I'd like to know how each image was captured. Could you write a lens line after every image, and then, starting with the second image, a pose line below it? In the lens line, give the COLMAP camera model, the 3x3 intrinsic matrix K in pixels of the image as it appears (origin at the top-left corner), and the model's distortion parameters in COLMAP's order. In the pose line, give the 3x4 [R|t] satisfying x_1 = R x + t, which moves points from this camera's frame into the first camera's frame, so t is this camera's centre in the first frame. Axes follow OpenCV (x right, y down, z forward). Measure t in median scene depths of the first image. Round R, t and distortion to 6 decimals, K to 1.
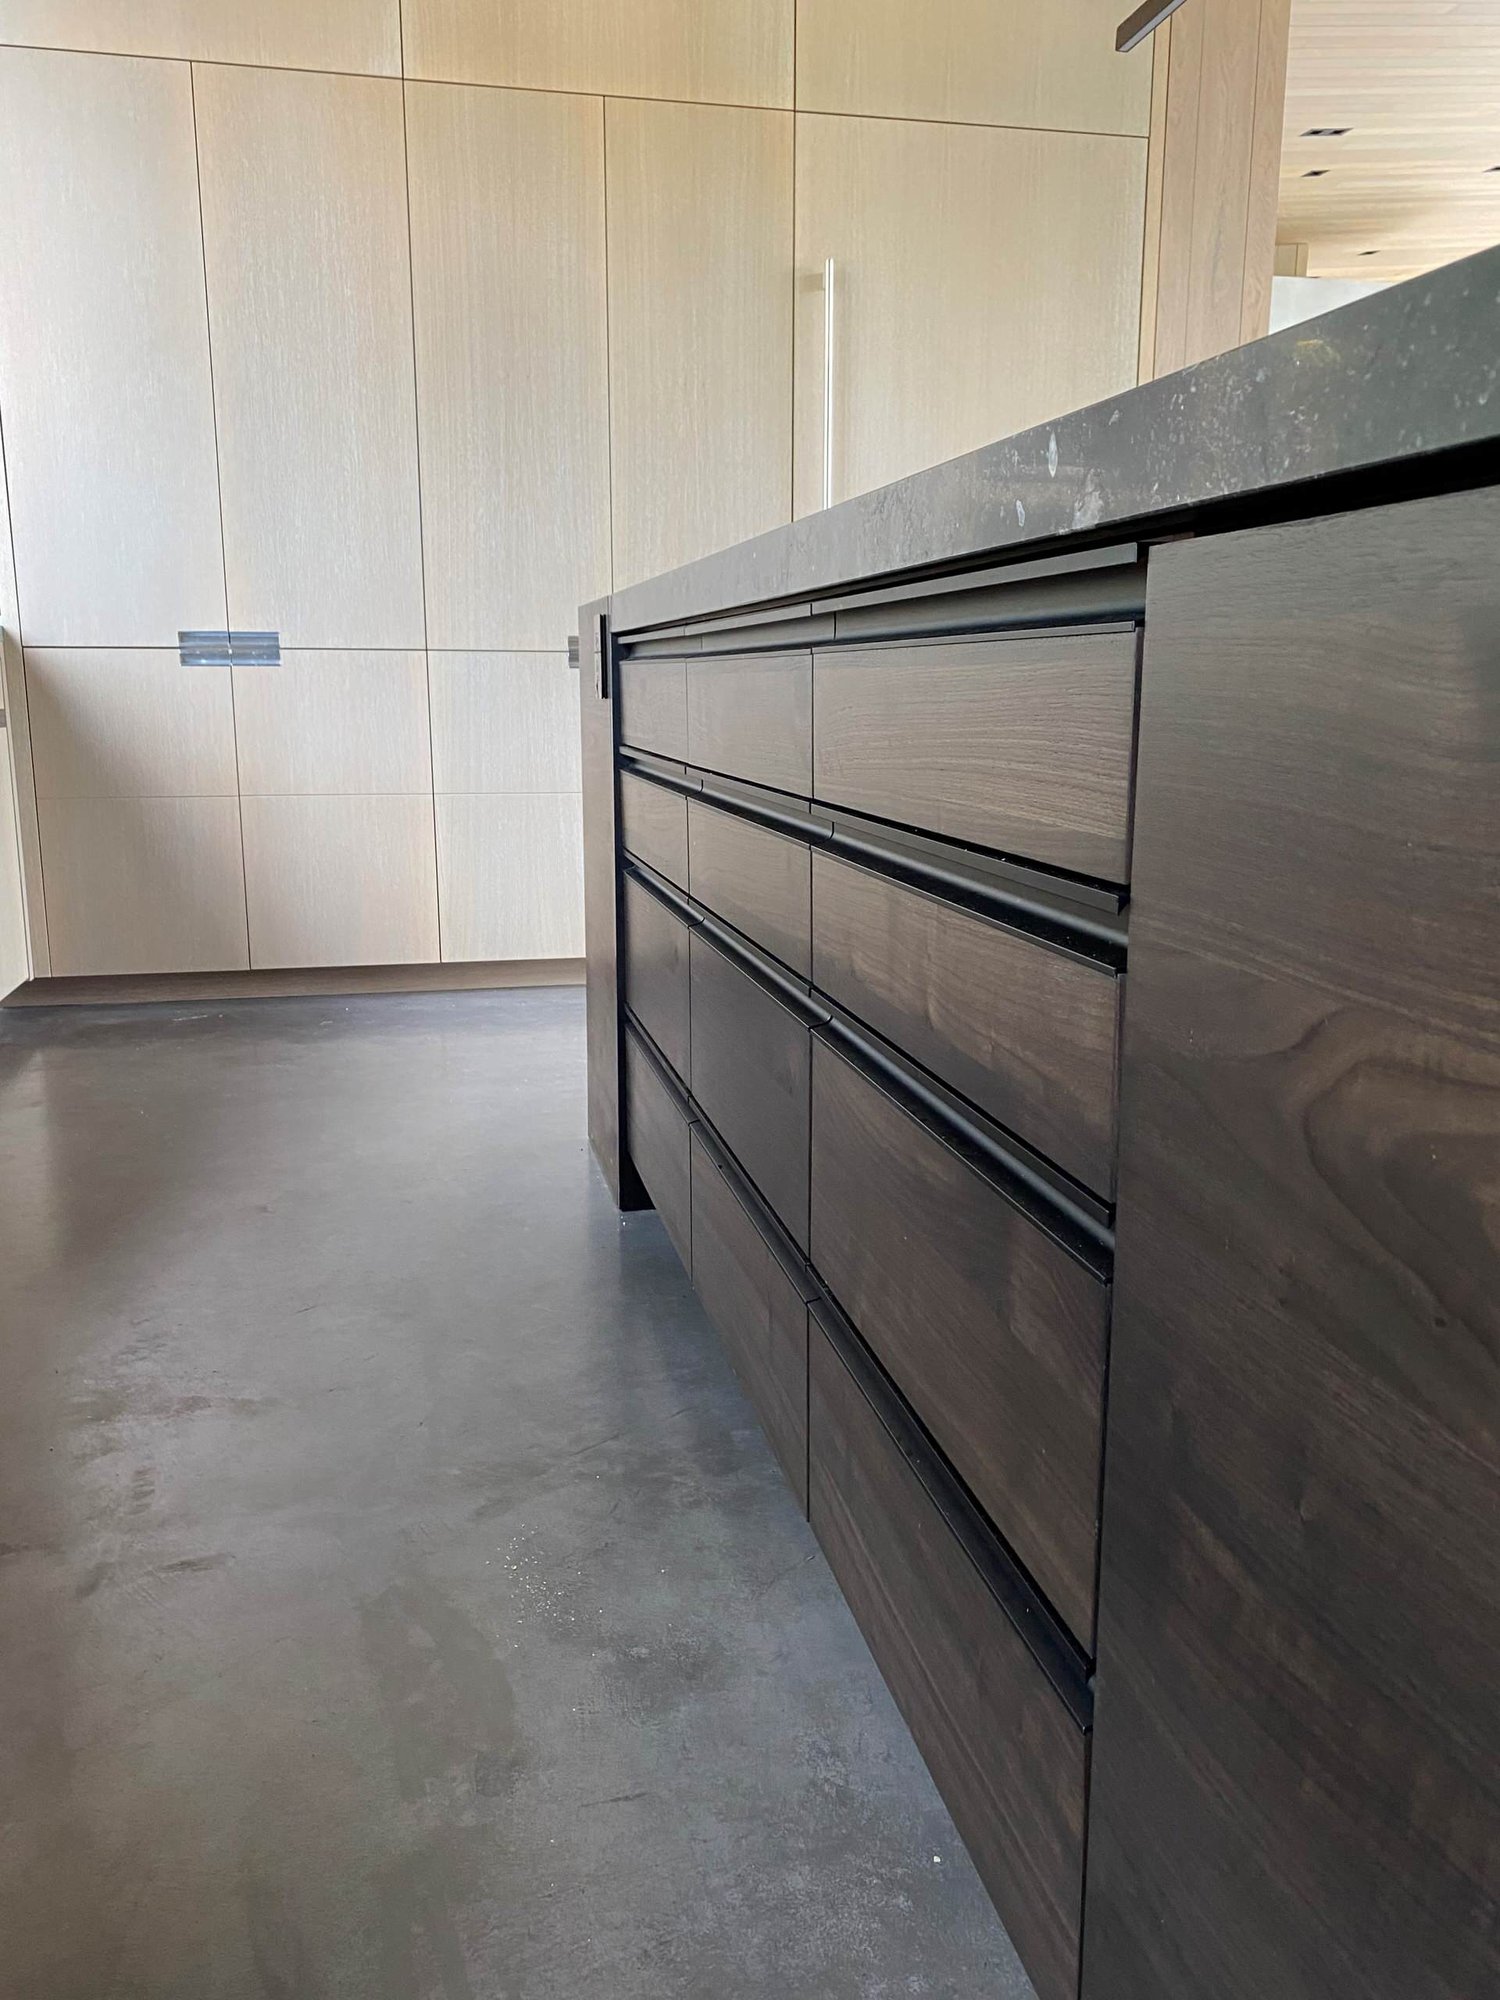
lens RADIAL K [[1537.4, 0, 750.0], [0, 1537.4, 1000.0], [0, 0, 1]] dist [0.006288, -0.007203]
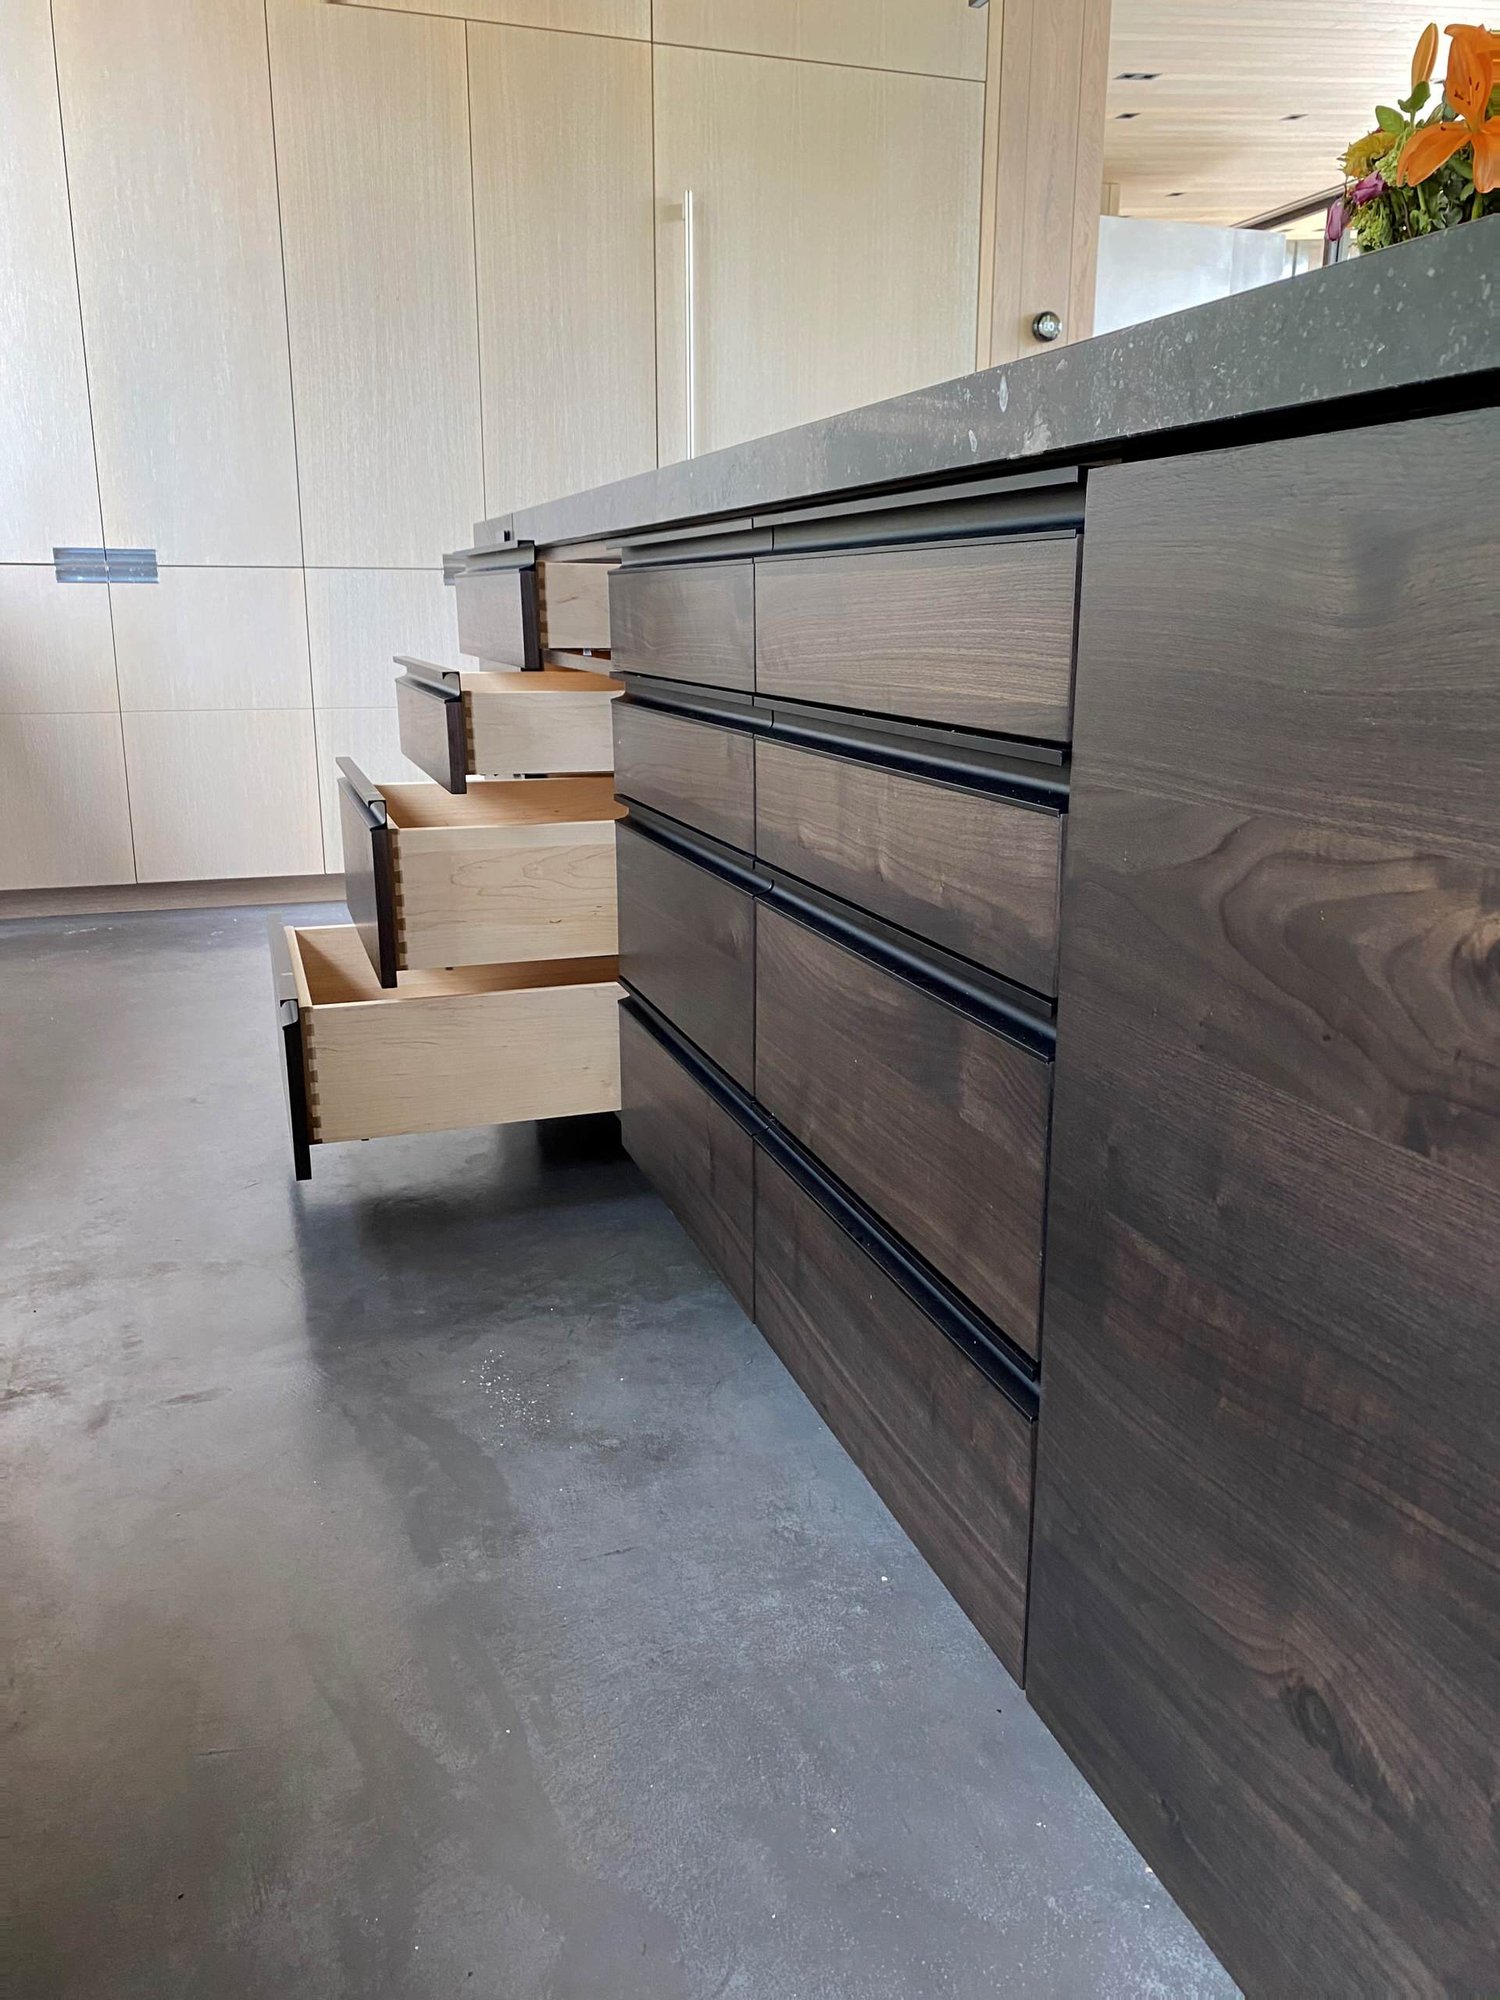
lens RADIAL K [[1504.1, 0, 743.7], [0, 1504.1, 995.3], [0, 0, 1]] dist [0.001969, -0.004566]
pose [[0.994307, -0.023718, 0.103882, -0.107441], [0.018677, 0.998613, 0.049228, 0.047135], [-0.104905, -0.047007, 0.993371, -0.145730]]
